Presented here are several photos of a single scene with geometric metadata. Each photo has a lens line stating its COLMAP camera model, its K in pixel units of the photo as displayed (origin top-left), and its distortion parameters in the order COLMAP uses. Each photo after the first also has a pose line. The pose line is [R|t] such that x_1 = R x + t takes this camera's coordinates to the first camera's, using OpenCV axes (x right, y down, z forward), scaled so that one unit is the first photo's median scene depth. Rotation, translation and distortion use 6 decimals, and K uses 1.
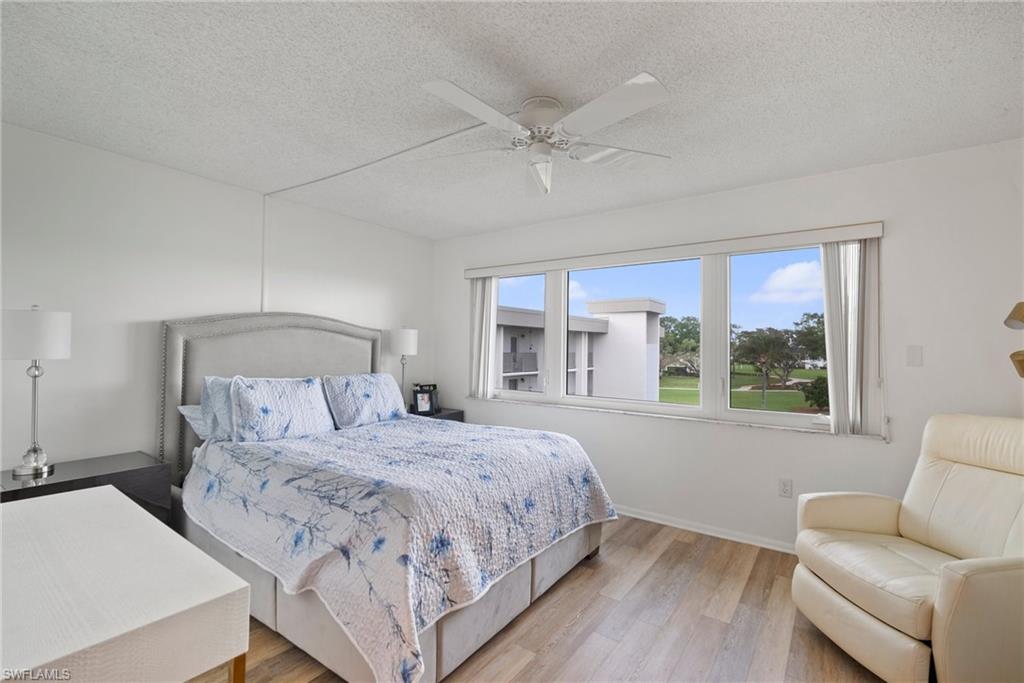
lens RADIAL K [[454.1, 0, 512.3], [0, 454.1, 338.0], [0, 0, 1]] dist [-0.004097, 0.000326]
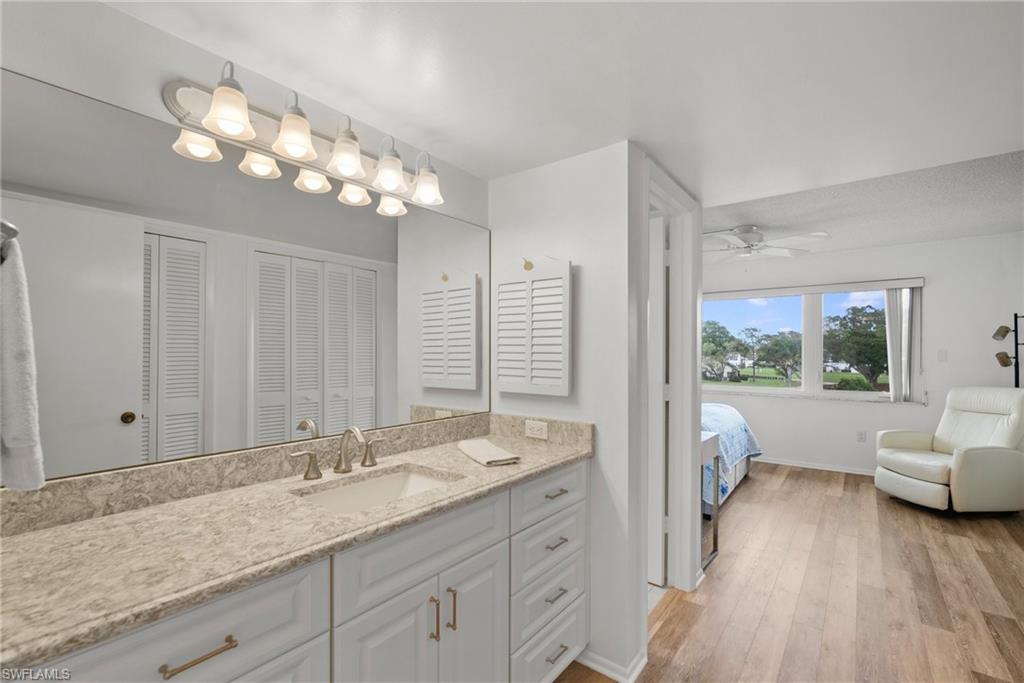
lens RADIAL K [[458.6, 0, 510.8], [0, 458.6, 356.0], [0, 0, 1]] dist [-0.002839, 0.000287]
pose [[0.999600, -0.011158, -0.025988, -0.669826], [0.011832, 0.999594, 0.025912, -0.023048], [0.025688, -0.026209, 0.999326, -0.740495]]
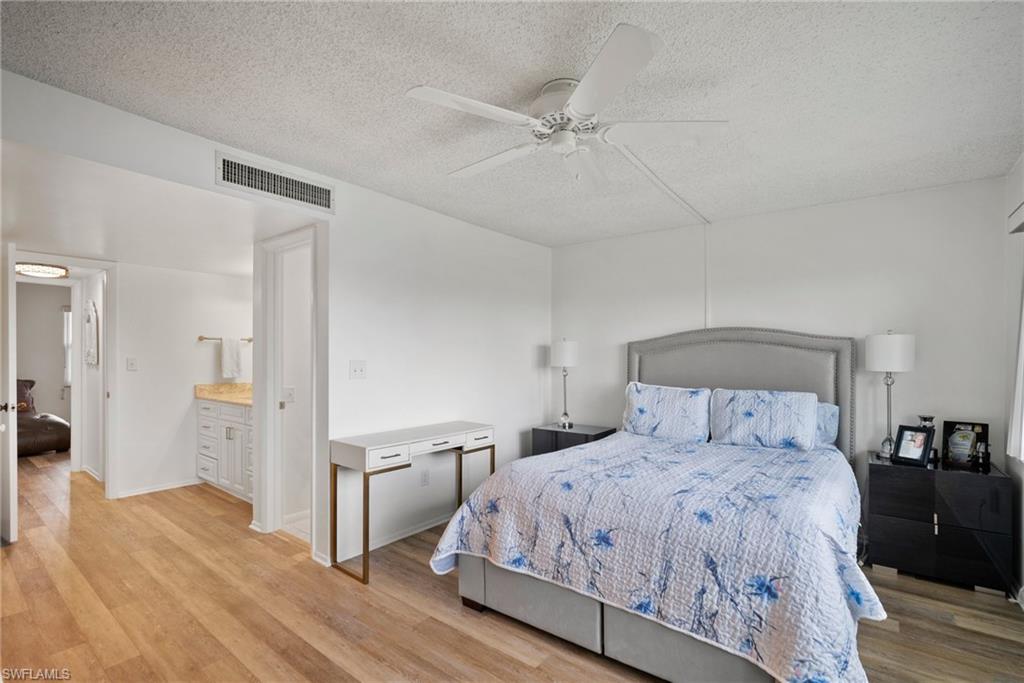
lens RADIAL K [[458.6, 0, 510.8], [0, 458.6, 356.0], [0, 0, 1]] dist [-0.002839, 0.000287]
pose [[-0.031677, -0.013029, -0.999413, 0.874879], [0.016745, 0.999768, -0.013564, 0.024203], [0.999358, -0.017165, -0.031452, 0.813859]]
